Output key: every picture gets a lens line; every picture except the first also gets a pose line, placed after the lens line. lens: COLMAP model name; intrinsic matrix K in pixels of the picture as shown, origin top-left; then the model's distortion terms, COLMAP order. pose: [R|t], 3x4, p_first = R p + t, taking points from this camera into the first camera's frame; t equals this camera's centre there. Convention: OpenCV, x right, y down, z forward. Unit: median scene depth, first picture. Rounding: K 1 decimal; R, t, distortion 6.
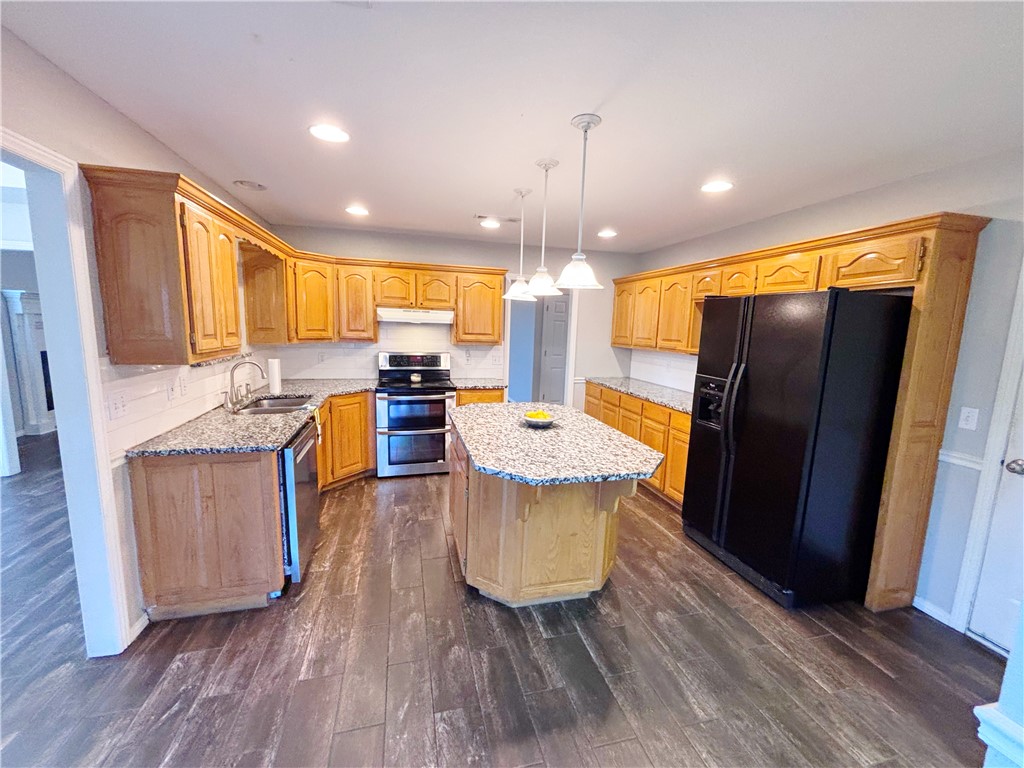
lens RADIAL K [[416.3, 0, 509.3], [0, 416.3, 381.4], [0, 0, 1]] dist [0.003117, -0.002388]
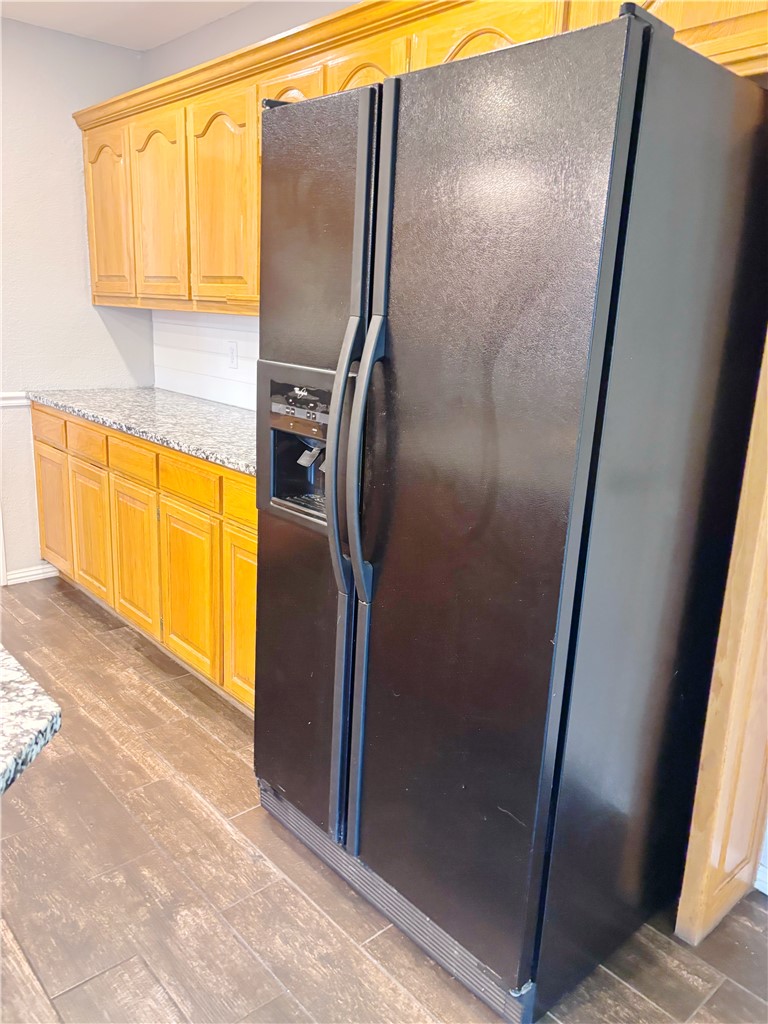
lens RADIAL K [[772.4, 0, 386.5], [0, 772.4, 507.5], [0, 0, 1]] dist [0.050850, -0.060711]
pose [[0.886945, -0.108658, 0.448911, 0.260879], [0.048077, 0.988374, 0.144244, 0.014370], [-0.459365, -0.106354, 0.881857, 0.420941]]
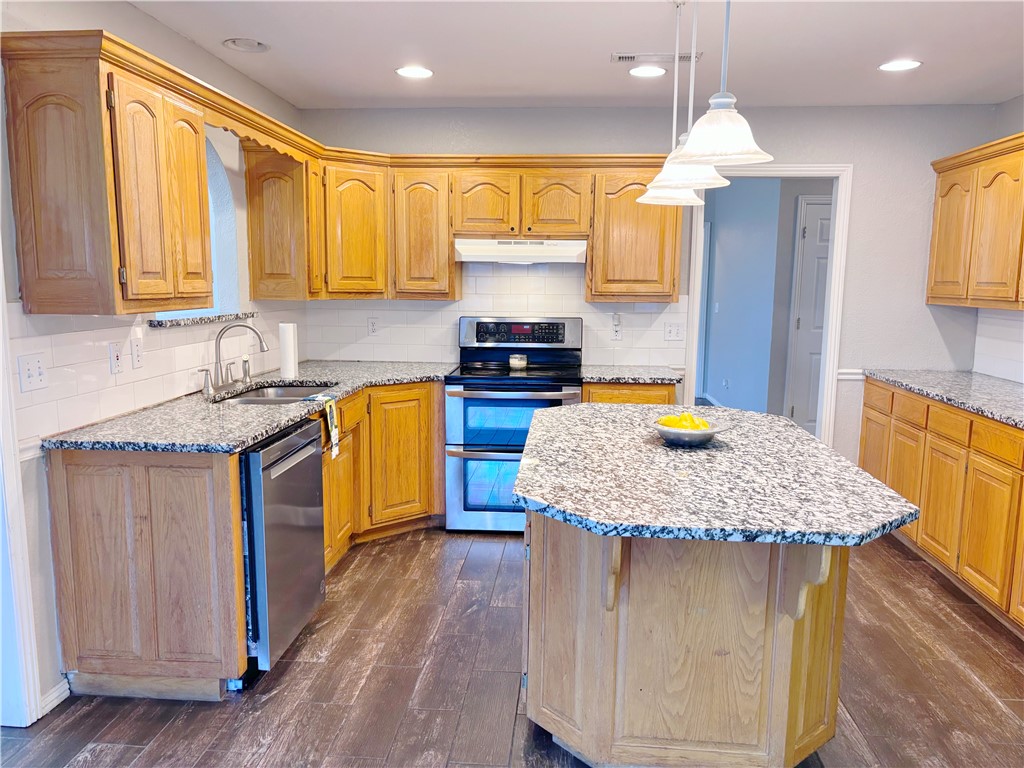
lens RADIAL K [[772.4, 0, 511.1], [0, 772.4, 385.9], [0, 0, 1]] dist [0.050850, -0.060711]
pose [[0.945139, 0.025815, -0.325648, 0.162641], [-0.027121, 0.999632, 0.000528, 0.037434], [0.325542, 0.008333, 0.945491, 0.013627]]
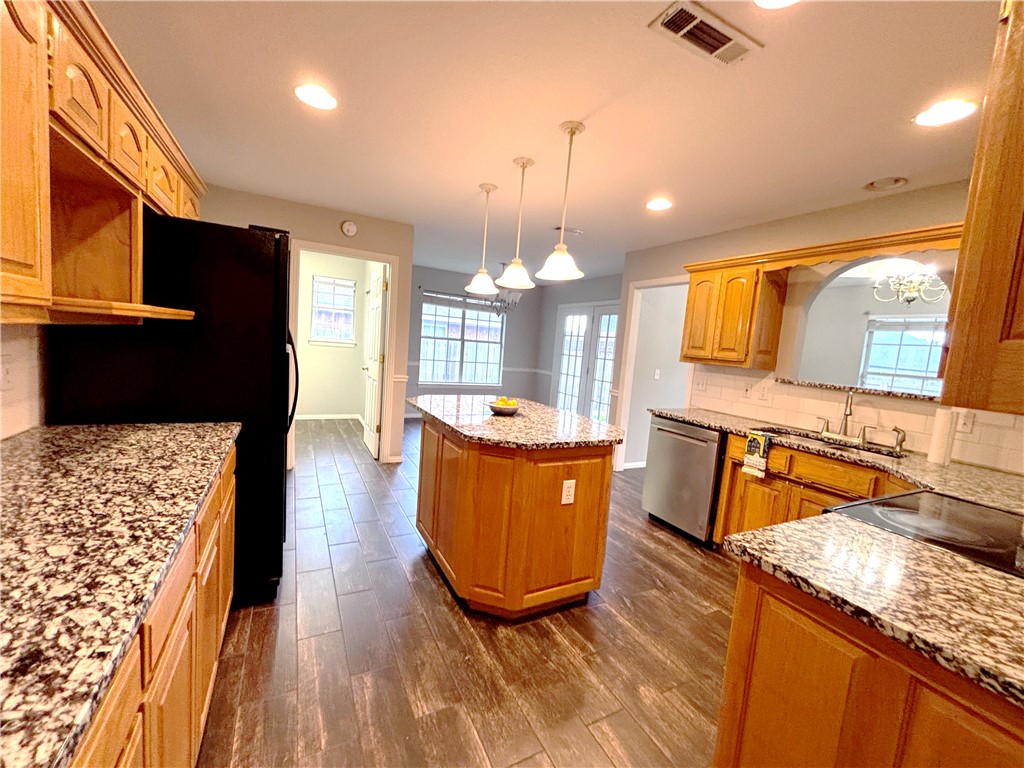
lens RADIAL K [[416.3, 0, 511.4], [0, 416.3, 384.0], [0, 0, 1]] dist [0.003117, -0.002388]
pose [[-0.966887, -0.086139, -0.240227, 0.271677], [-0.140221, 0.965809, 0.218061, -0.164268], [0.213230, 0.244525, -0.945907, 1.757532]]
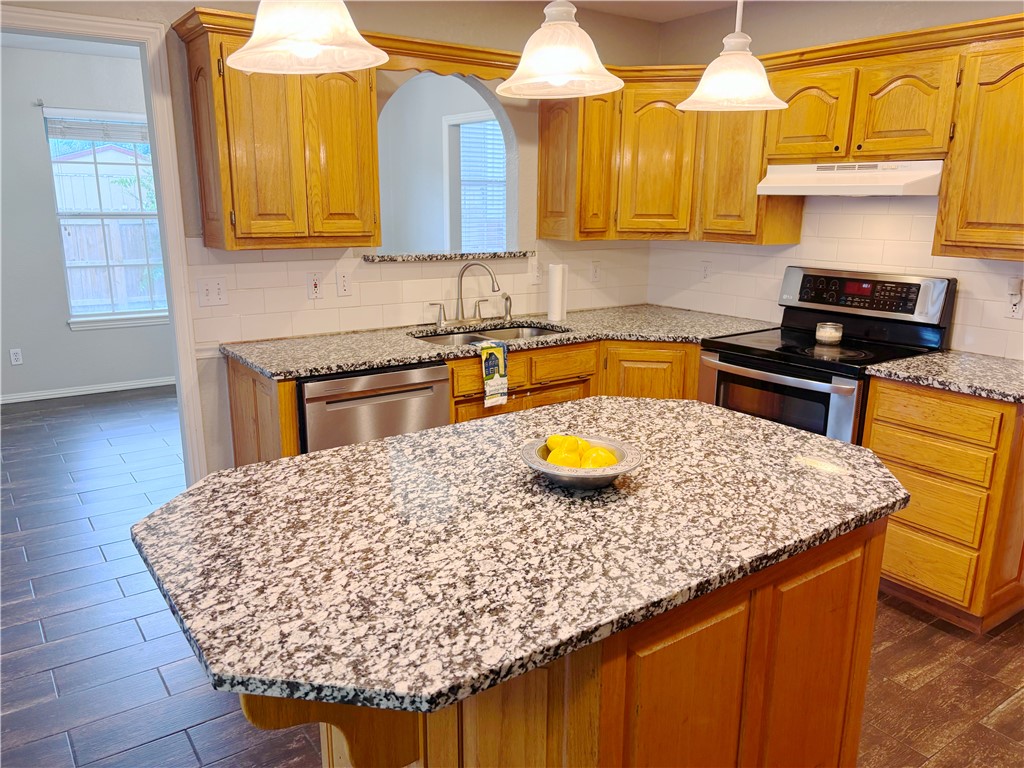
lens RADIAL K [[772.4, 0, 502.8], [0, 772.4, 384.5], [0, 0, 1]] dist [0.050850, -0.060711]
pose [[0.353258, 0.195673, -0.914834, 0.575021], [-0.124233, 0.979033, 0.161433, -0.064551], [0.927240, 0.056625, 0.370161, 0.633965]]
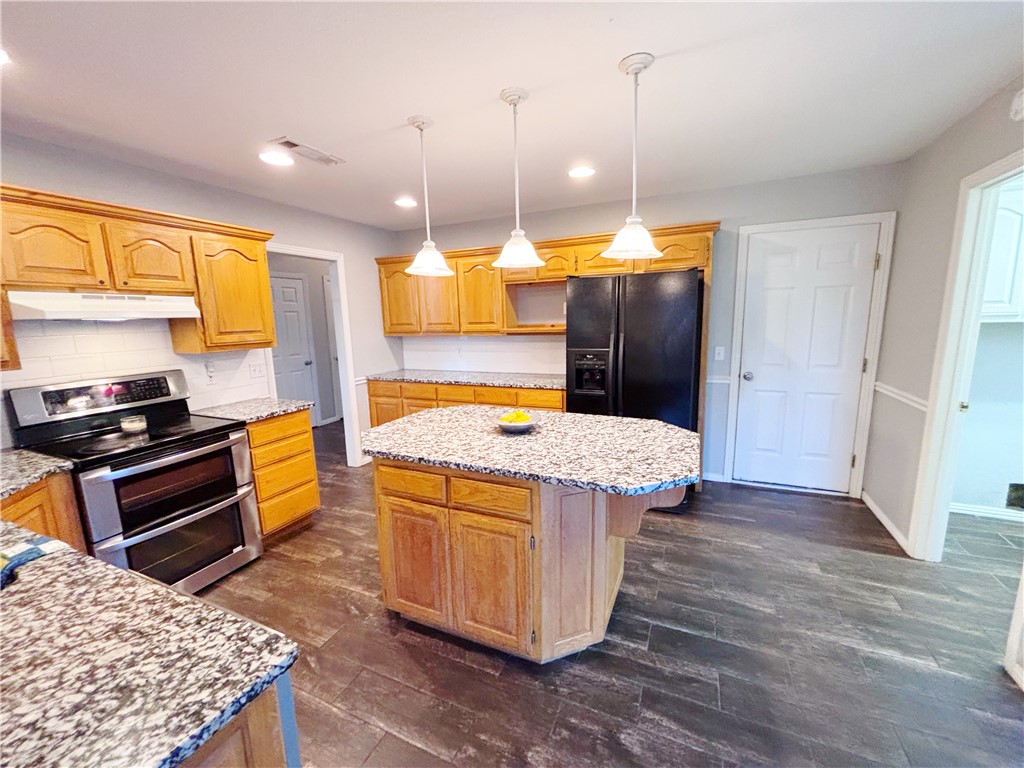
lens RADIAL K [[416.3, 0, 512.1], [0, 416.3, 383.5], [0, 0, 1]] dist [0.003117, -0.002388]
pose [[0.624307, -0.171772, 0.762060, -0.488024], [0.152075, 0.983586, 0.097119, -0.057213], [-0.766234, 0.055258, 0.640181, 0.440743]]
